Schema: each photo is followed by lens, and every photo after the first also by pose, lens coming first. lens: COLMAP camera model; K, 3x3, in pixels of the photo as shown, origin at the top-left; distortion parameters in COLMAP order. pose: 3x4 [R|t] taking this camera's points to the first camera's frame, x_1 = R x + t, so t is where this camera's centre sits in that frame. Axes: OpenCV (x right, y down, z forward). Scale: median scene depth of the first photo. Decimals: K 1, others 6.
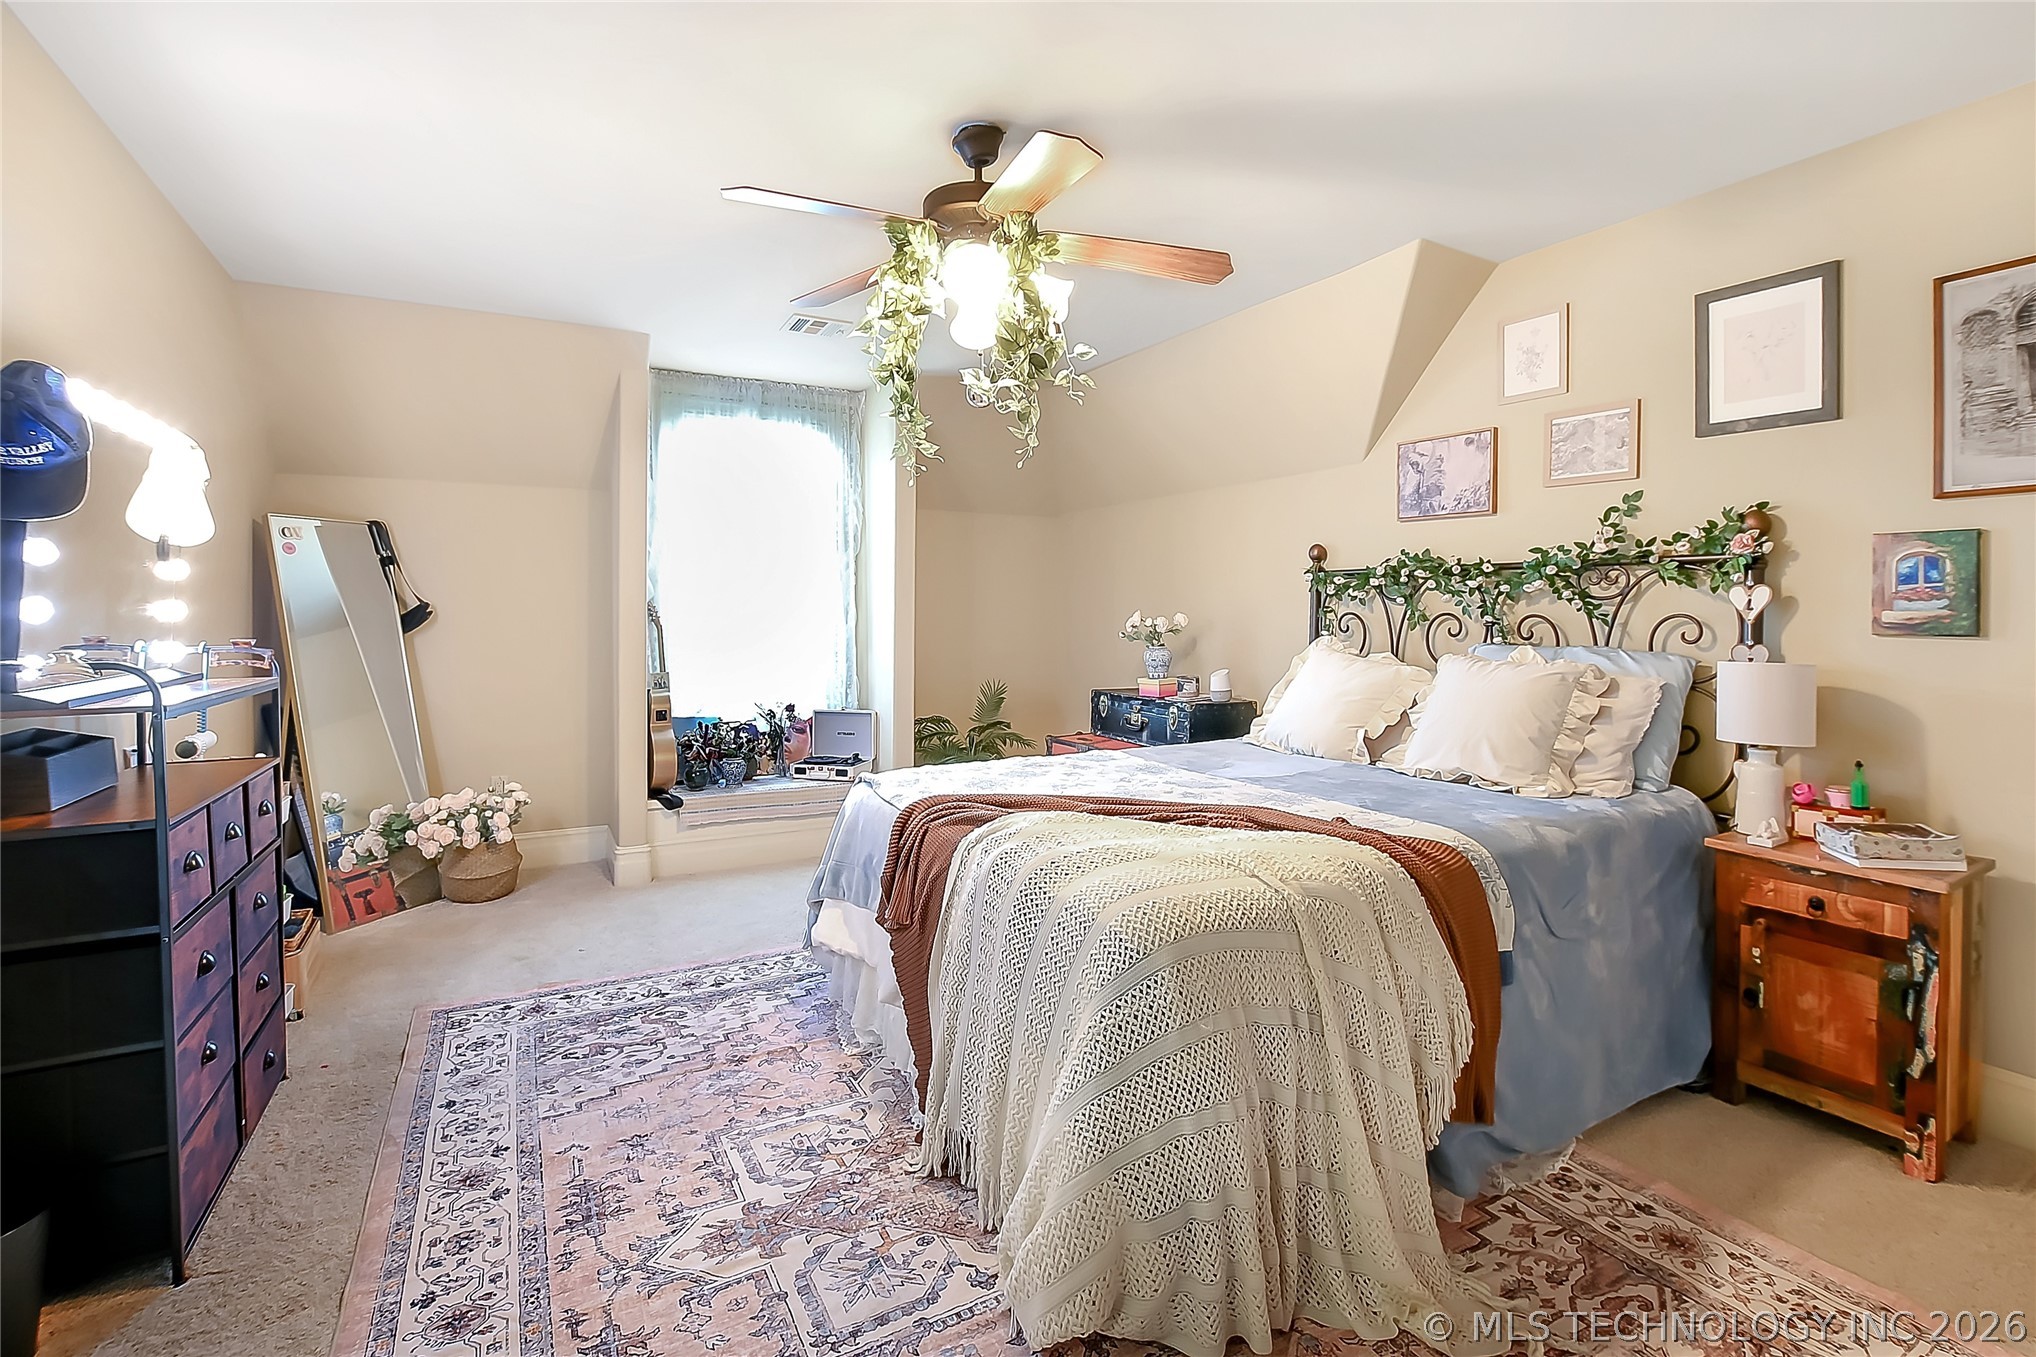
lens RADIAL K [[905.4, 0, 1019.0], [0, 905.4, 629.1], [0, 0, 1]] dist [-0.021353, 0.000070]
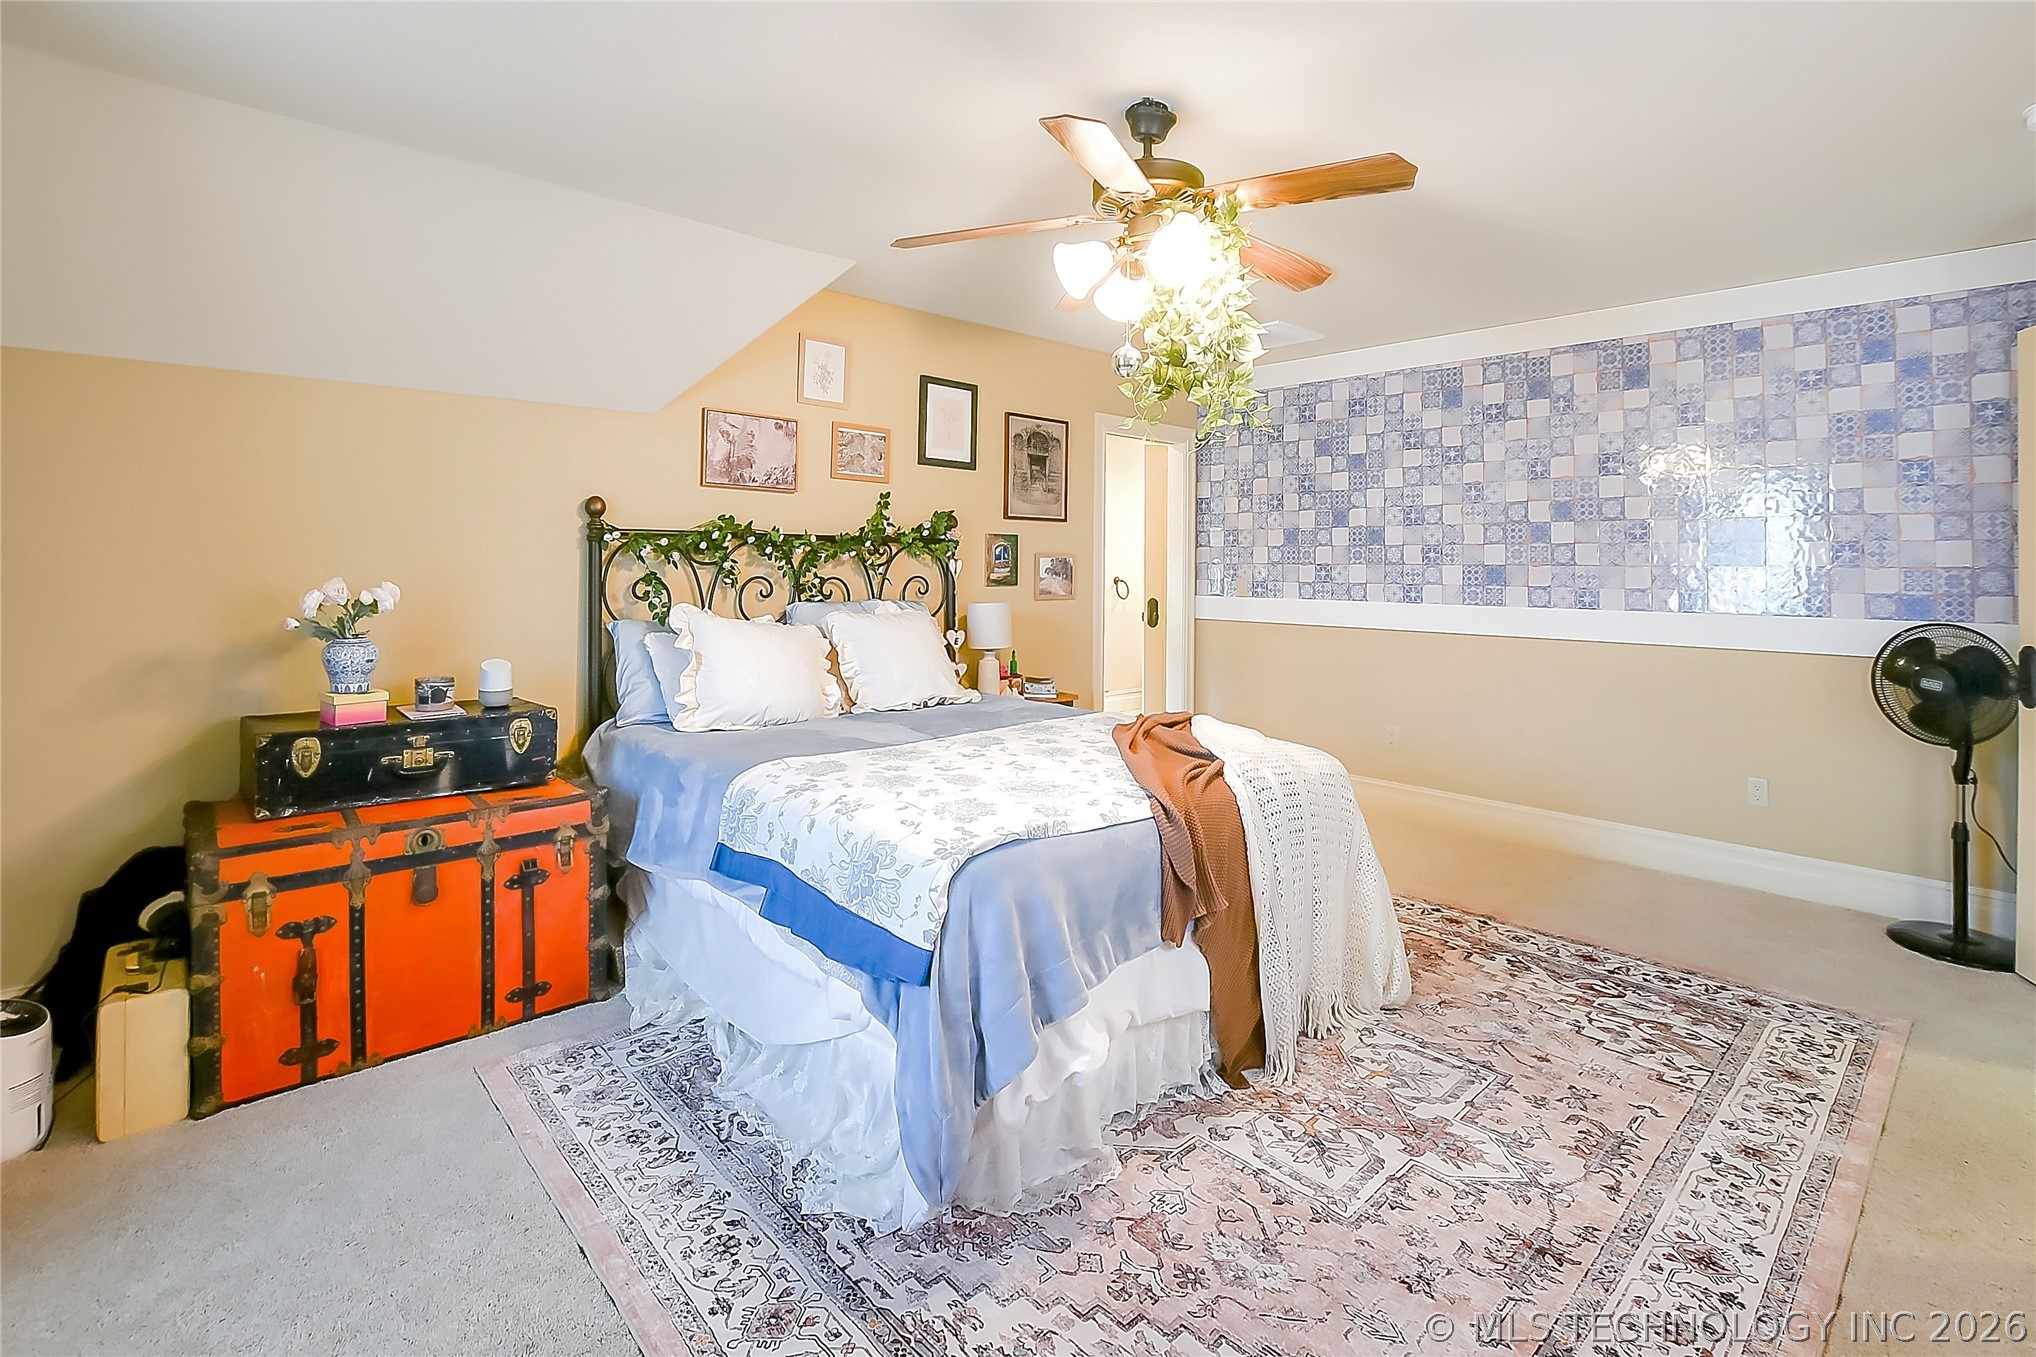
lens RADIAL K [[933.1, 0, 1017.1], [0, 933.1, 562.2], [0, 0, 1]] dist [-0.029170, 0.000115]
pose [[-0.224609, 0.002409, 0.974446, -1.003868], [0.016702, 0.999860, 0.001378, -0.045146], [-0.974306, 0.016585, -0.224617, 1.357777]]
